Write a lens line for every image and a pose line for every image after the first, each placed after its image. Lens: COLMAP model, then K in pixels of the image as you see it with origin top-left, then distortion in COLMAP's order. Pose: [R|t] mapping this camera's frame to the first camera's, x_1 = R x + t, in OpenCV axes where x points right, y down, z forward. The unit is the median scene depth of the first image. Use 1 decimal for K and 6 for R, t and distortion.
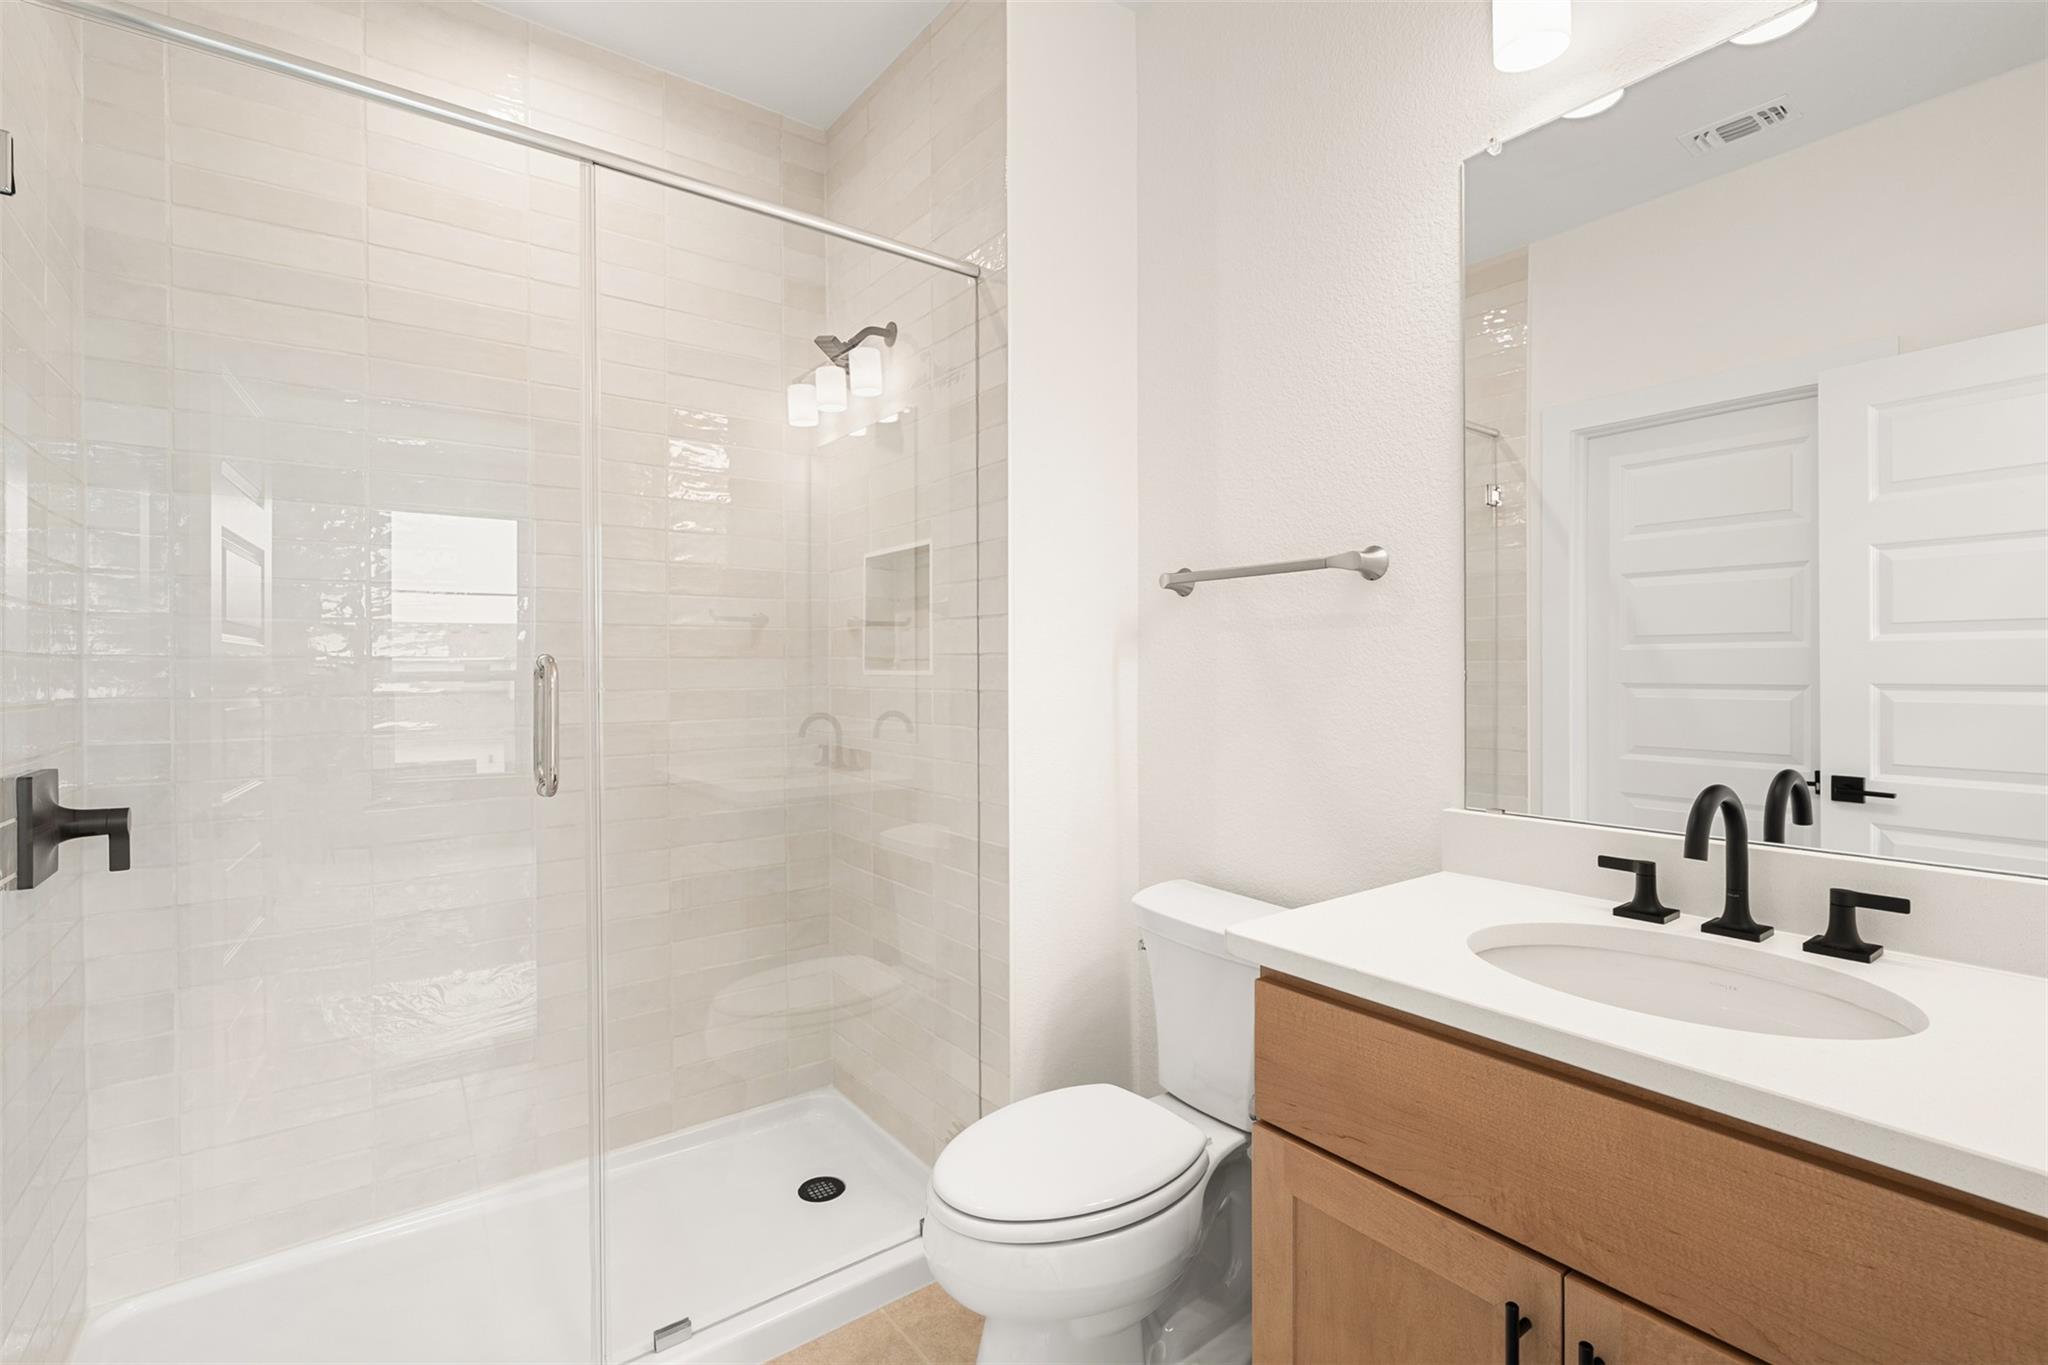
lens RADIAL K [[918.7, 0, 1022.5], [0, 918.7, 674.8], [0, 0, 1]] dist [-0.007785, 0.001618]
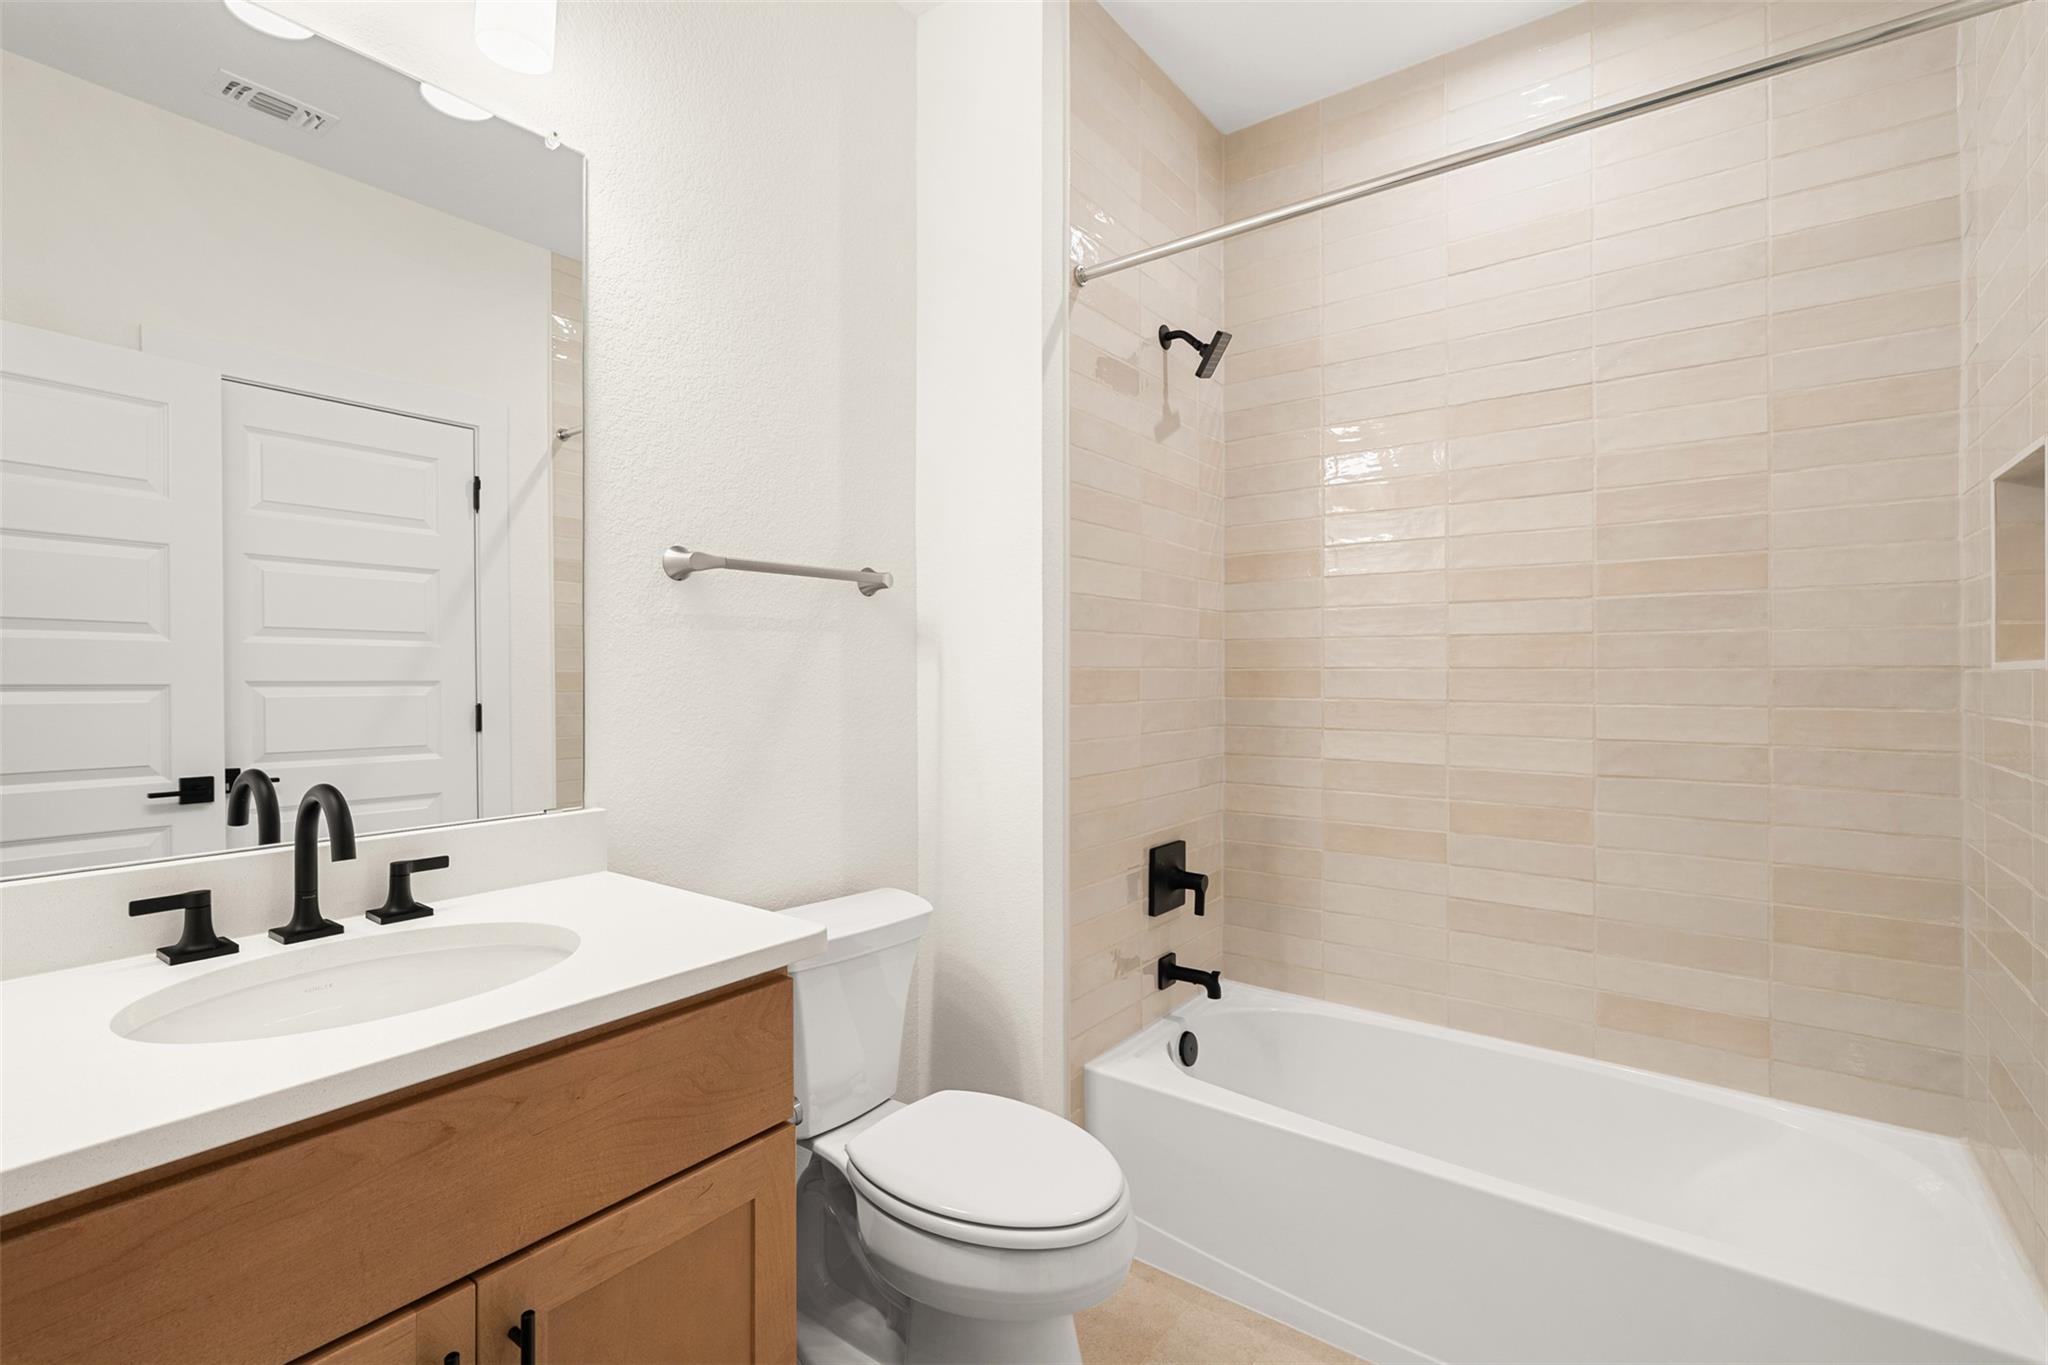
lens RADIAL K [[918.7, 0, 1030.6], [0, 918.7, 677.3], [0, 0, 1]] dist [-0.007785, 0.001618]
pose [[-0.286485, -0.007645, 0.958054, -0.402351], [0.004418, 0.999947, 0.009301, -0.002094], [-0.958074, 0.006897, -0.286436, 0.543341]]
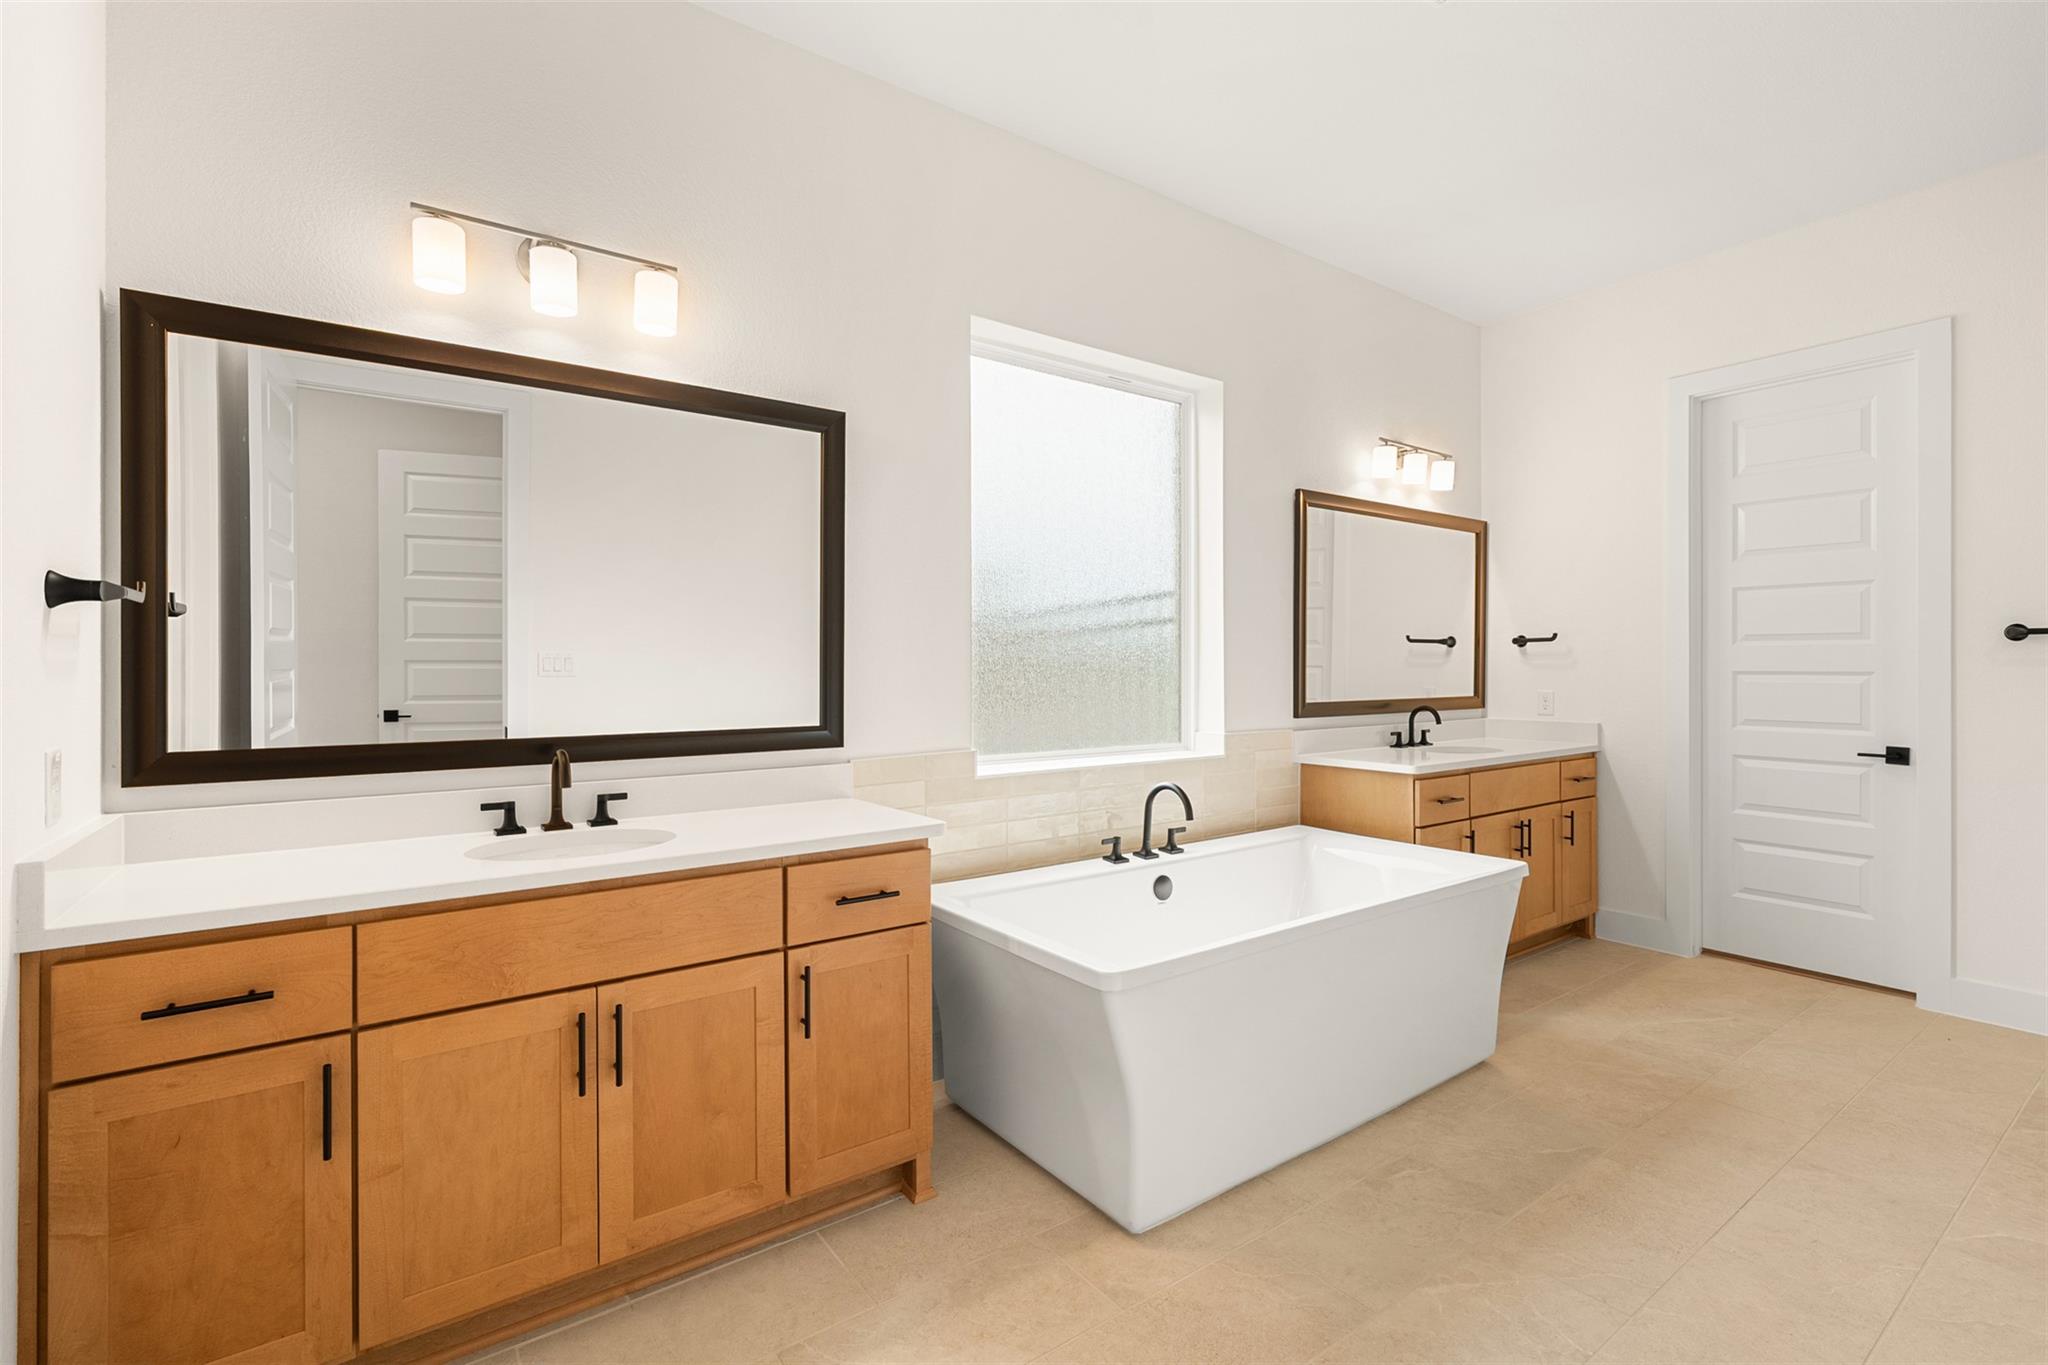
lens RADIAL K [[918.7, 0, 1017.2], [0, 918.7, 676.6], [0, 0, 1]] dist [-0.007785, 0.001618]
pose [[0.033422, -0.007281, 0.999415, -1.145219], [0.011475, 0.999910, 0.006901, -0.040737], [-0.999375, 0.011238, 0.033502, -0.038852]]
